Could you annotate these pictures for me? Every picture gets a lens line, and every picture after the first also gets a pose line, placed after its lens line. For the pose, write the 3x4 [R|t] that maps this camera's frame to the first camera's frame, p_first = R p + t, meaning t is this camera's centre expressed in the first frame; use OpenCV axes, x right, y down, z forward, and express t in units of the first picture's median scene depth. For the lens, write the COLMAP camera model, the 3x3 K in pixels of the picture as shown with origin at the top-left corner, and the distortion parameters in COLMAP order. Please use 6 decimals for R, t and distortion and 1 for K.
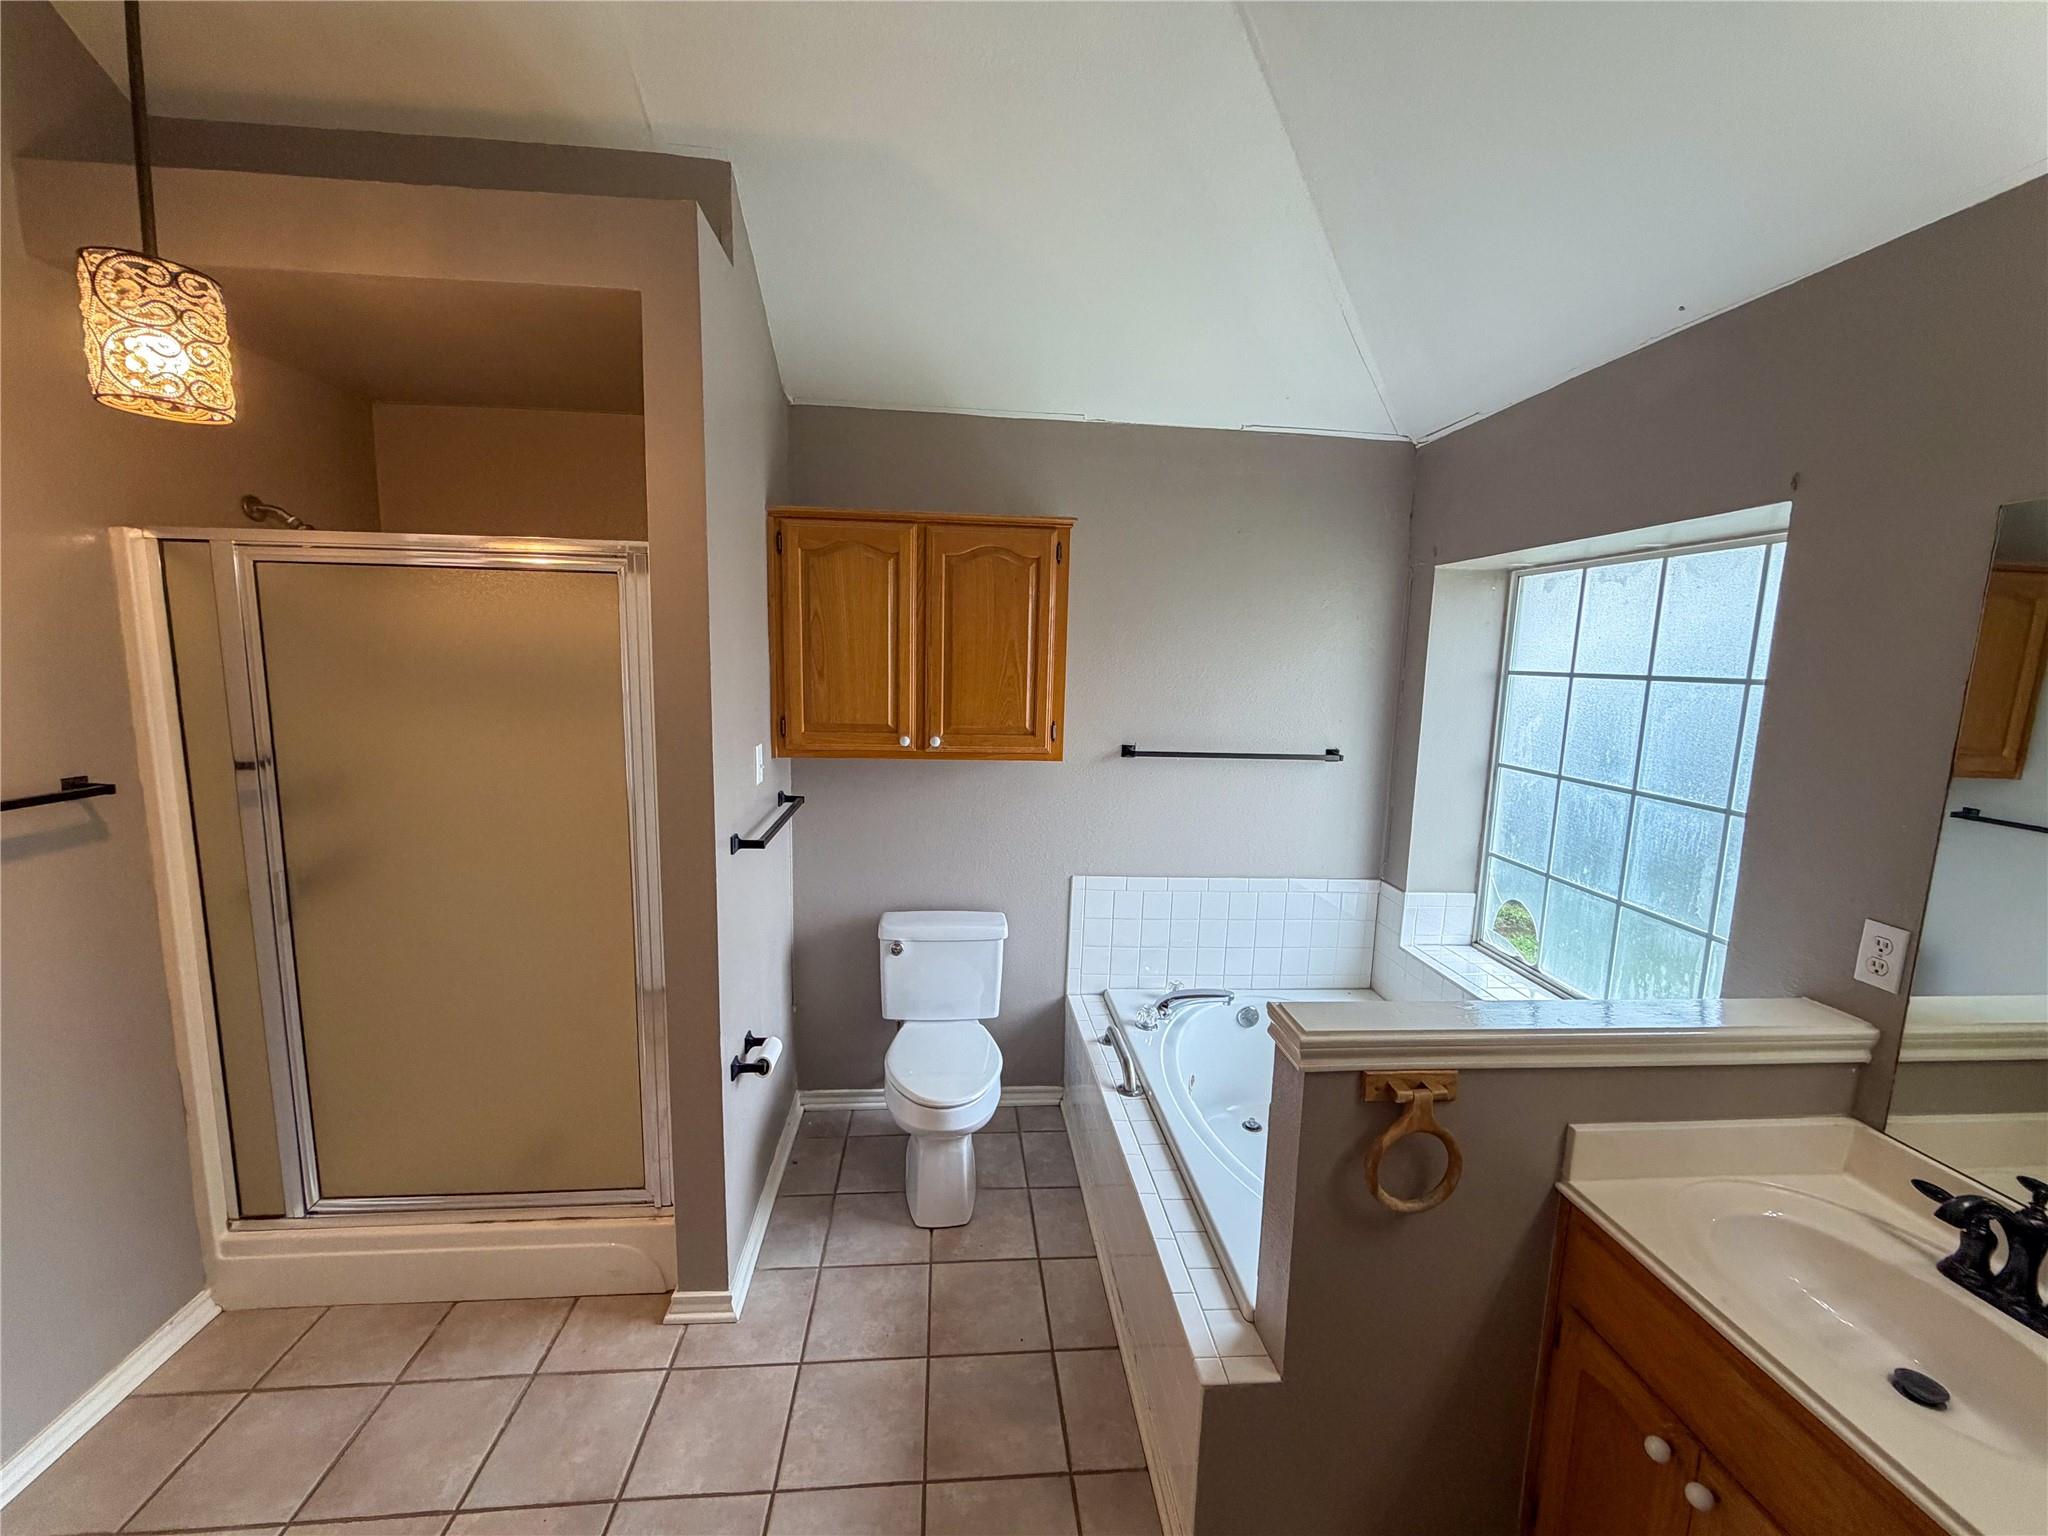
lens RADIAL K [[813.1, 0, 1019.6], [0, 813.1, 771.6], [0, 0, 1]] dist [-0.000950, -0.000266]
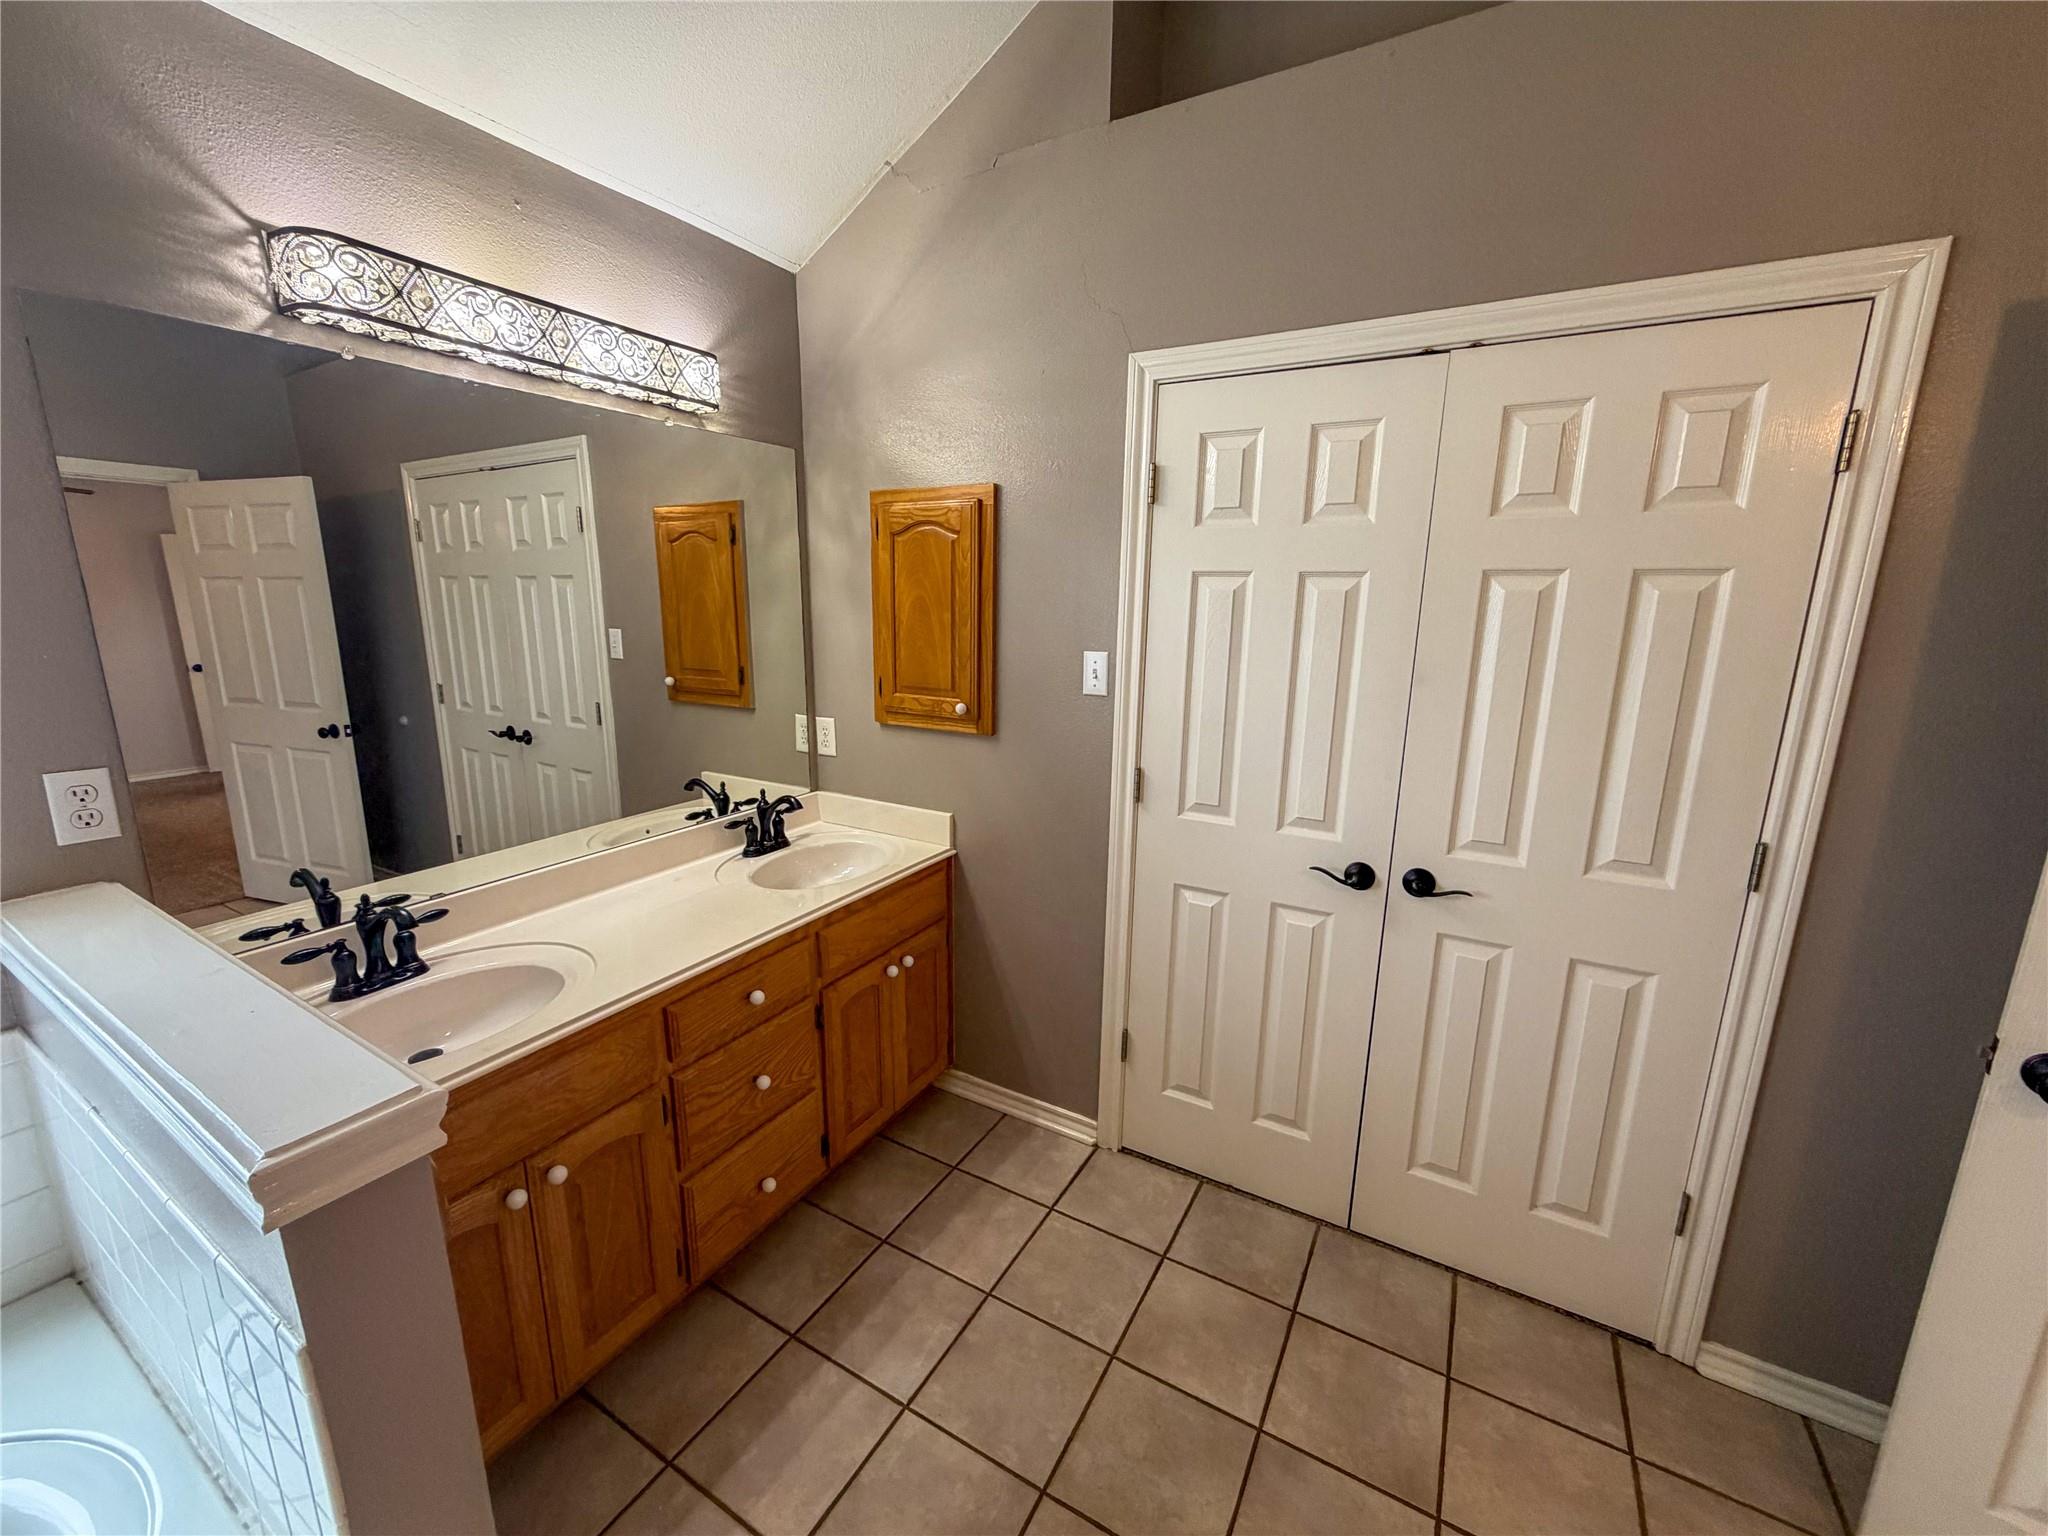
lens RADIAL K [[813.1, 0, 1019.6], [0, 813.1, 771.6], [0, 0, 1]] dist [-0.000950, -0.000266]
pose [[-0.815296, -0.157267, 0.557278, -0.314972], [0.046853, 0.941338, 0.334196, -0.068469], [-0.577145, 0.298579, -0.760101, 1.261612]]
